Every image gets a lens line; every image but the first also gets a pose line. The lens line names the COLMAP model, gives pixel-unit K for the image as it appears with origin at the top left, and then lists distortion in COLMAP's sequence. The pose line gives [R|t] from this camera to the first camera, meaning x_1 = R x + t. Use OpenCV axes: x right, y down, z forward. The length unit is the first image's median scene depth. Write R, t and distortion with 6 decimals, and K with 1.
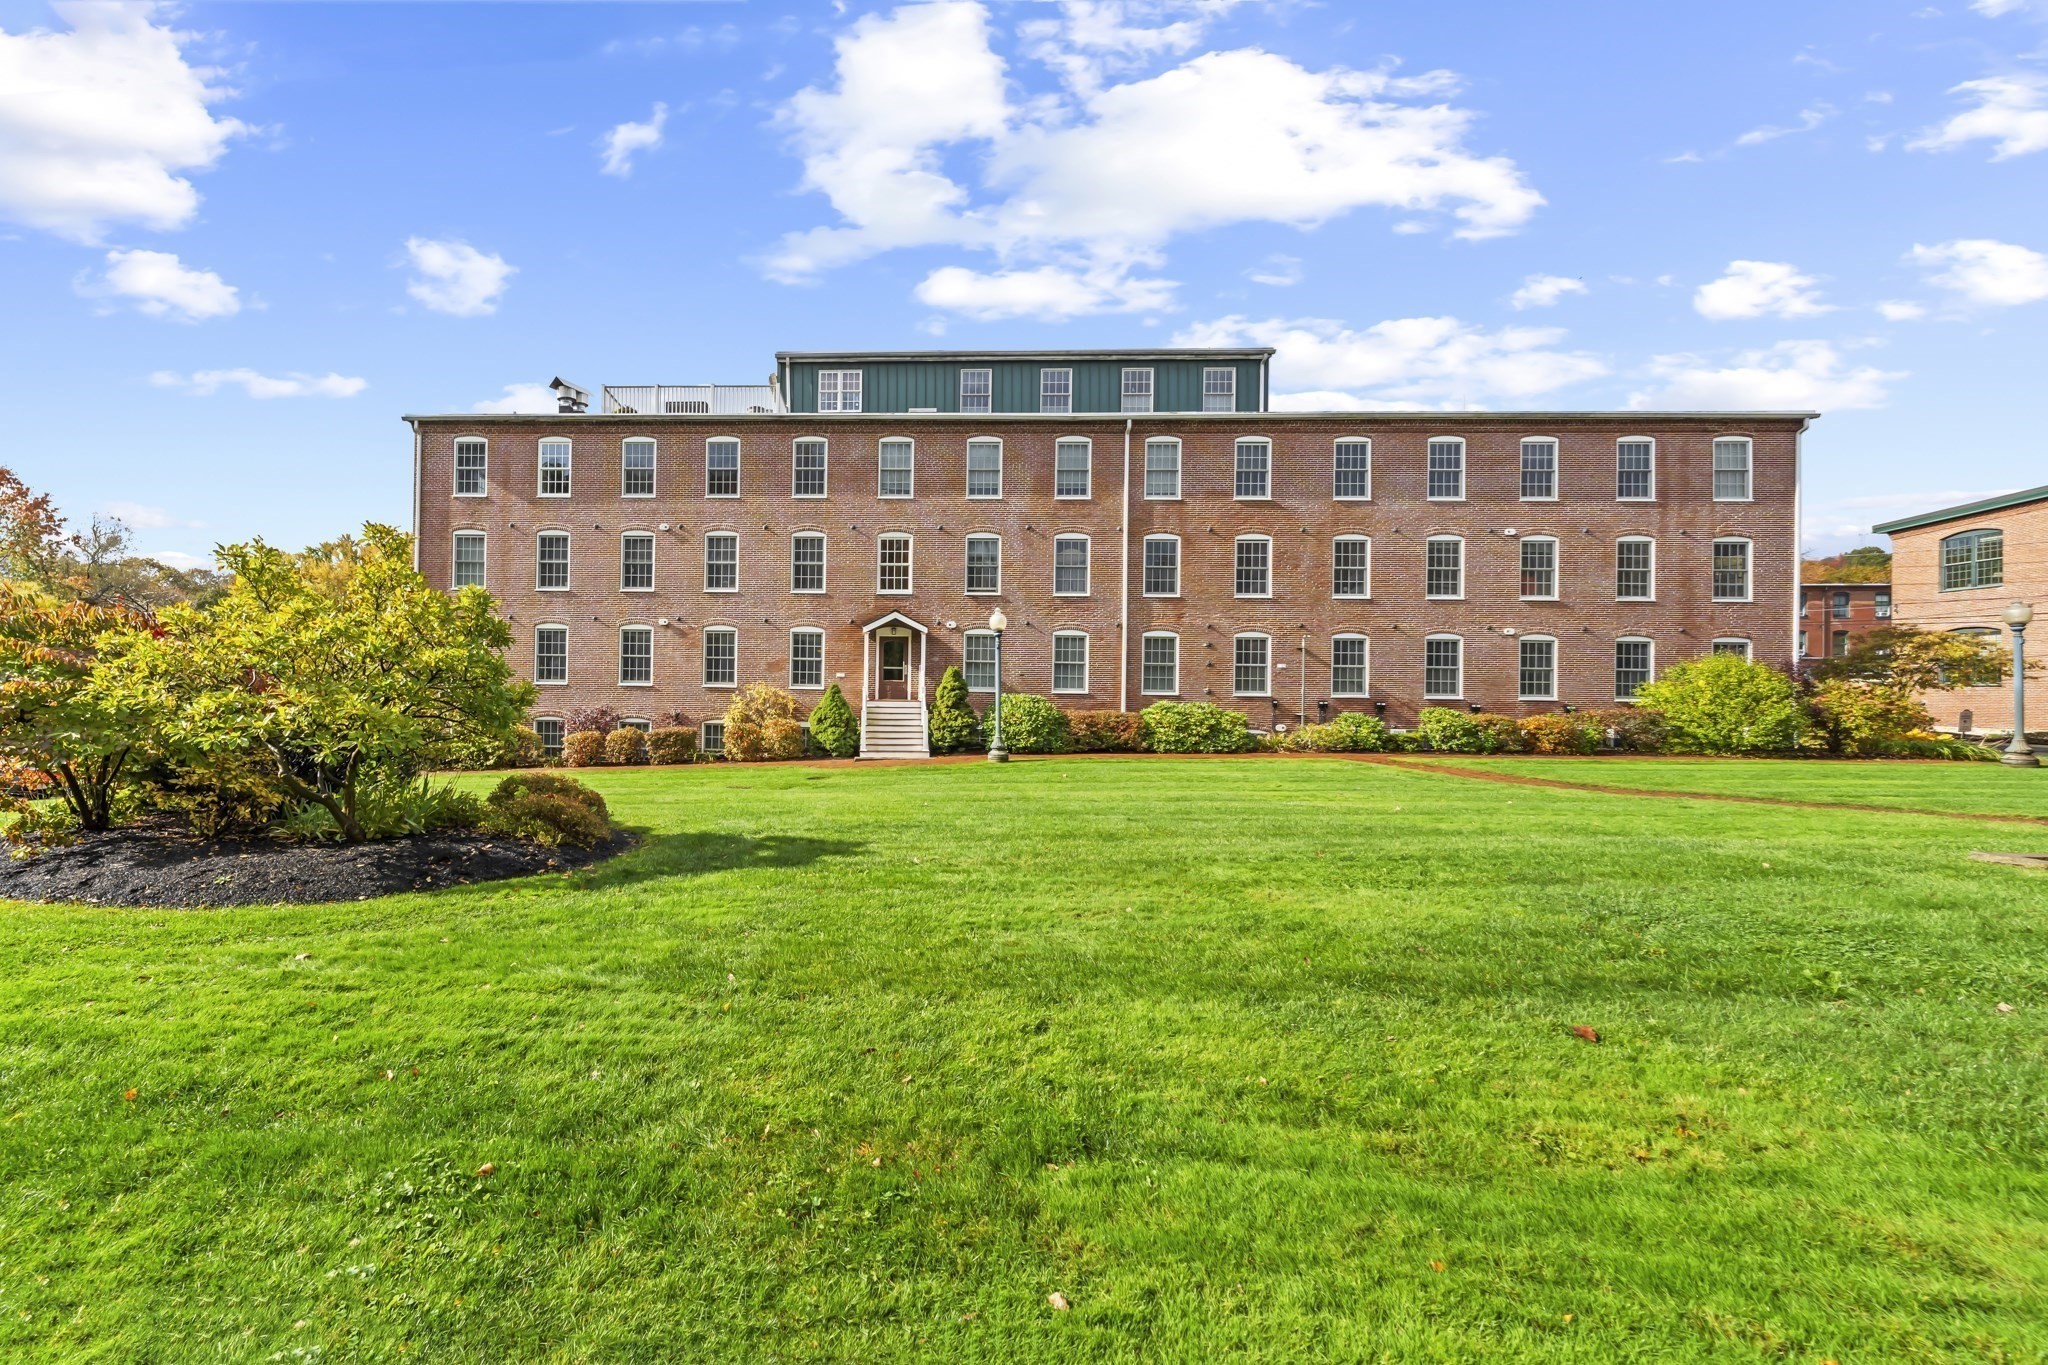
lens RADIAL K [[675.3, 0, 1022.7], [0, 675.3, 700.9], [0, 0, 1]] dist [0.002988, 0.000028]
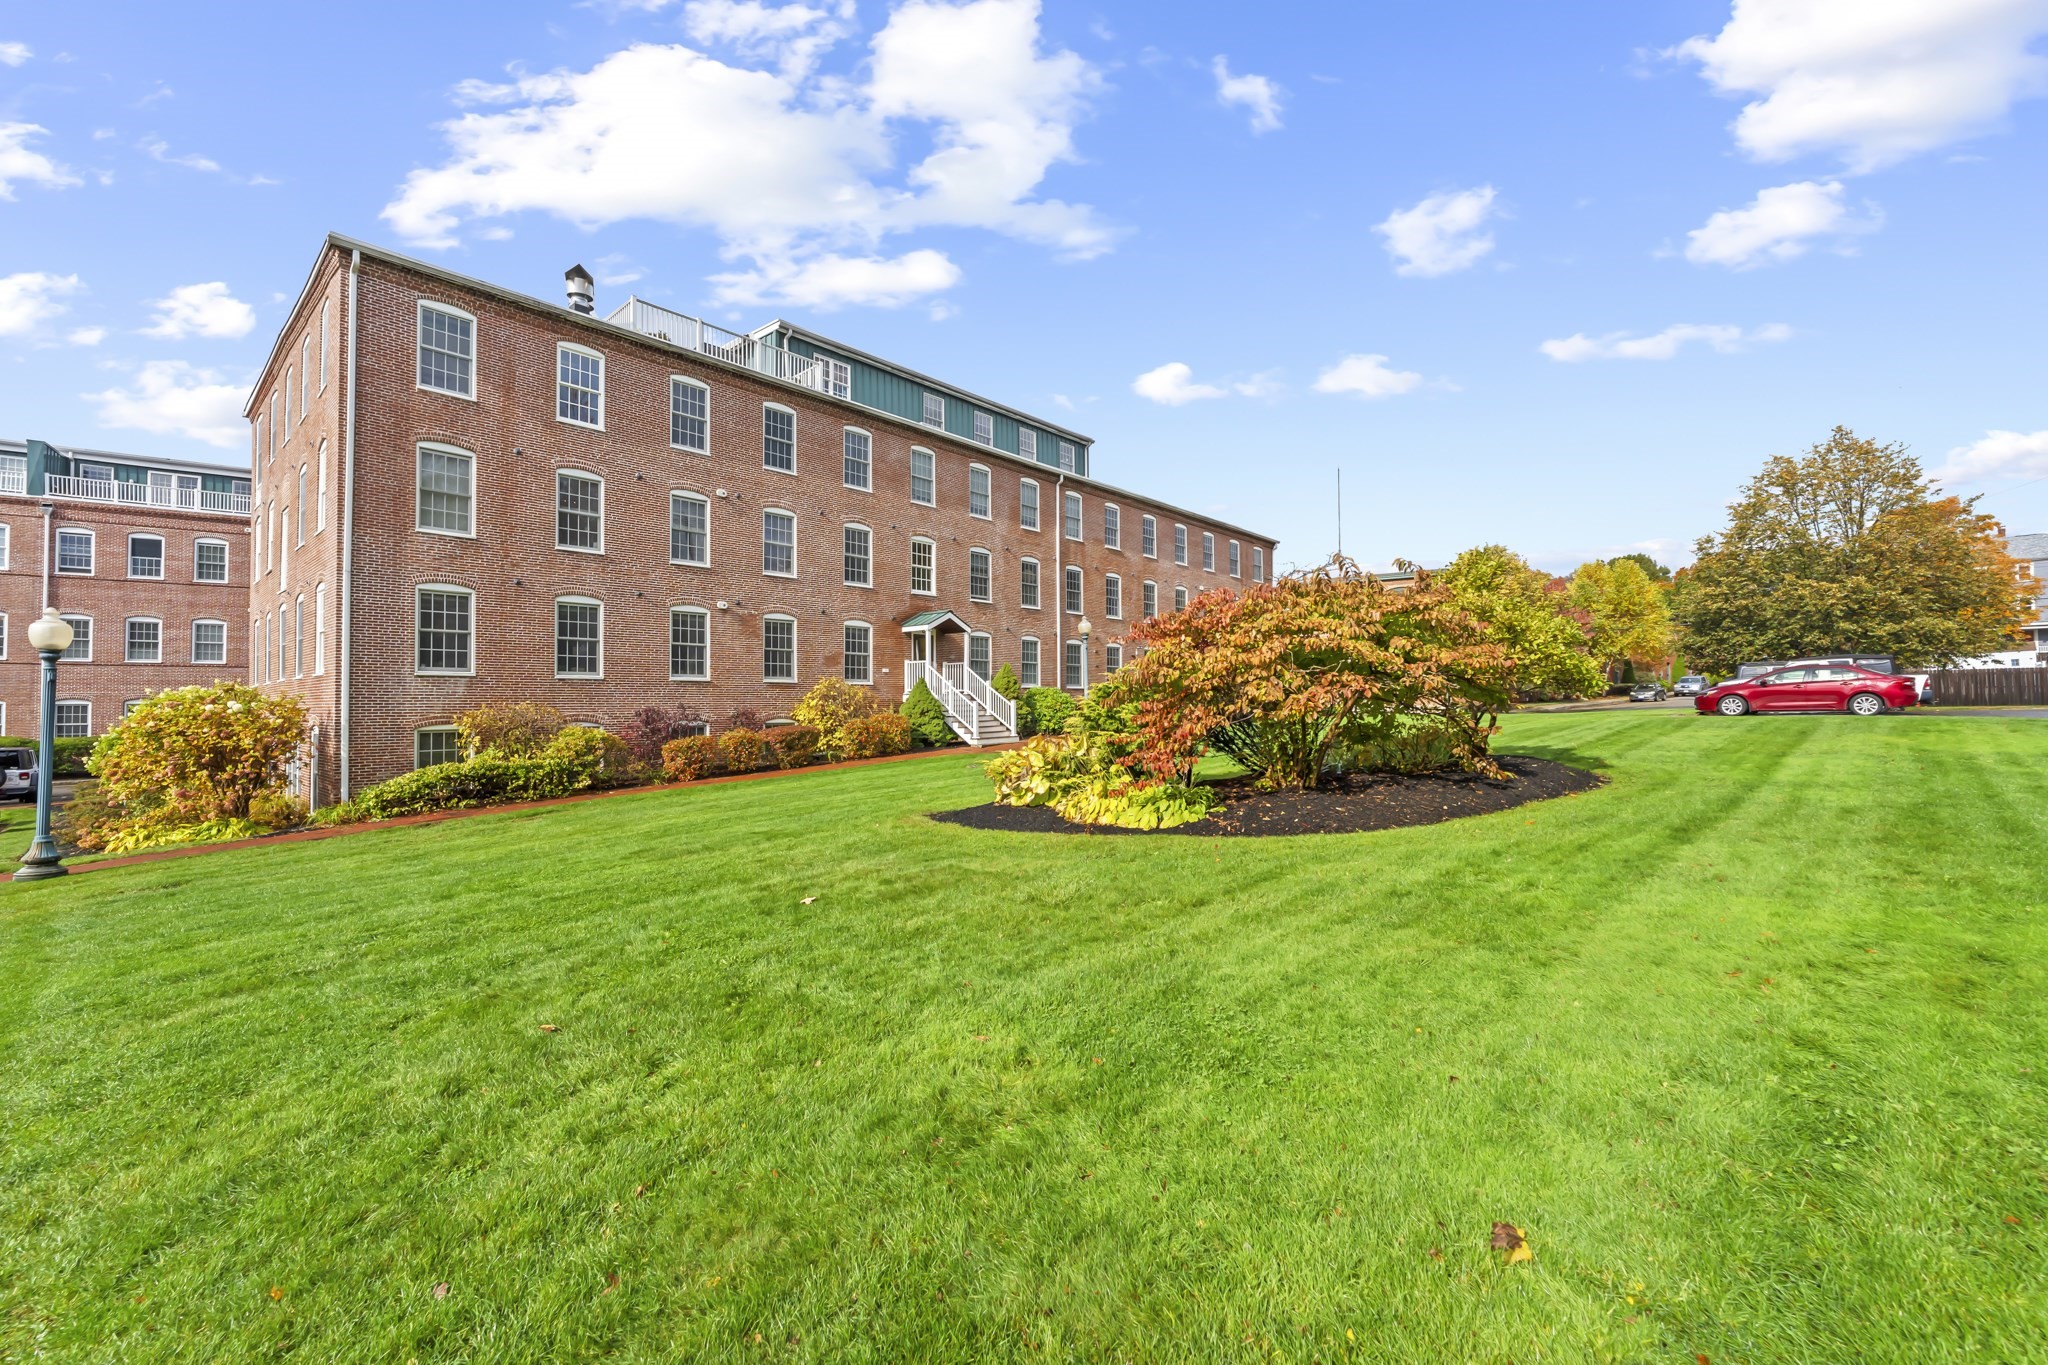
lens RADIAL K [[832.5, 0, 1024.0], [0, 832.5, 678.4], [0, 0, 1]] dist [-0.001150, -0.000313]
pose [[0.639095, 0.004590, 0.769114, -1.088931], [0.001891, 0.999970, -0.007539, -0.016547], [-0.769126, 0.006273, 0.639067, 0.043462]]
